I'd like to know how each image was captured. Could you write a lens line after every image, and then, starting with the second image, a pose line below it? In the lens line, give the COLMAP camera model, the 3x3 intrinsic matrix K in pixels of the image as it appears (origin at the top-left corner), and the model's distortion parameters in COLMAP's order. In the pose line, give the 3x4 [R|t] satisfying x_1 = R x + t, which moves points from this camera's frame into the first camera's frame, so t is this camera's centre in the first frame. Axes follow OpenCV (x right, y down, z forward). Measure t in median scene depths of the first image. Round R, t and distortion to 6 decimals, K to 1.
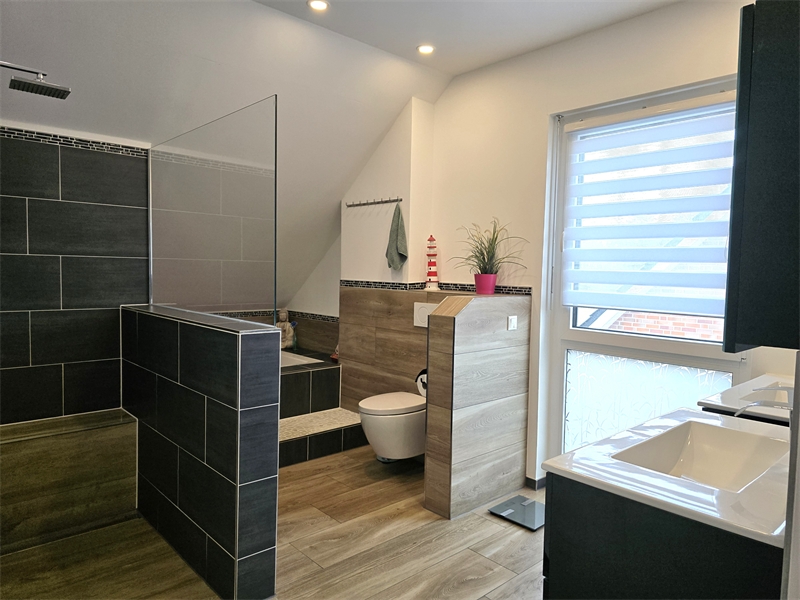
lens RADIAL K [[549.5, 0, 400.0], [0, 549.5, 300.0], [0, 0, 1]] dist [0.041831, -0.003365]
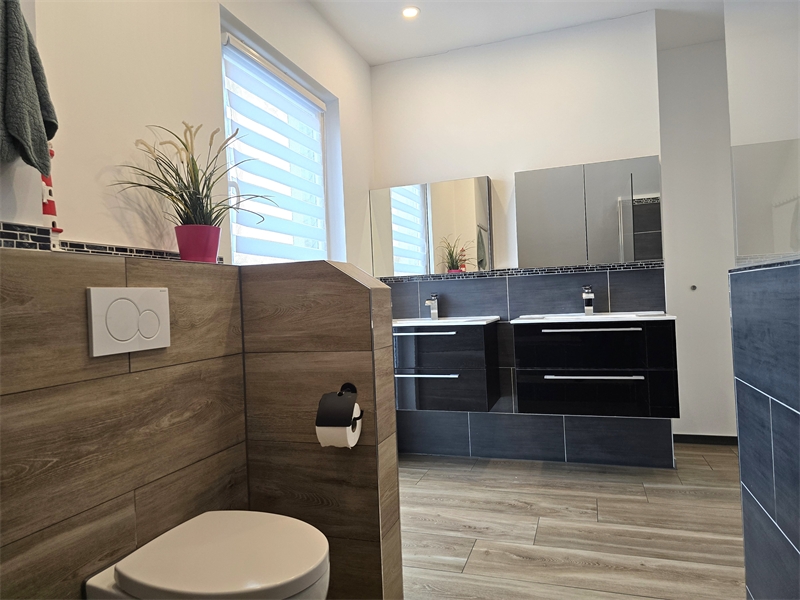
lens RADIAL K [[549.5, 0, 400.0], [0, 549.5, 300.0], [0, 0, 1]] dist [0.041831, -0.003365]
pose [[-0.500697, -0.000089, 0.865623, -0.505254], [0.079951, 0.995721, 0.046347, 0.015264], [-0.861923, 0.092413, -0.498547, 1.396361]]
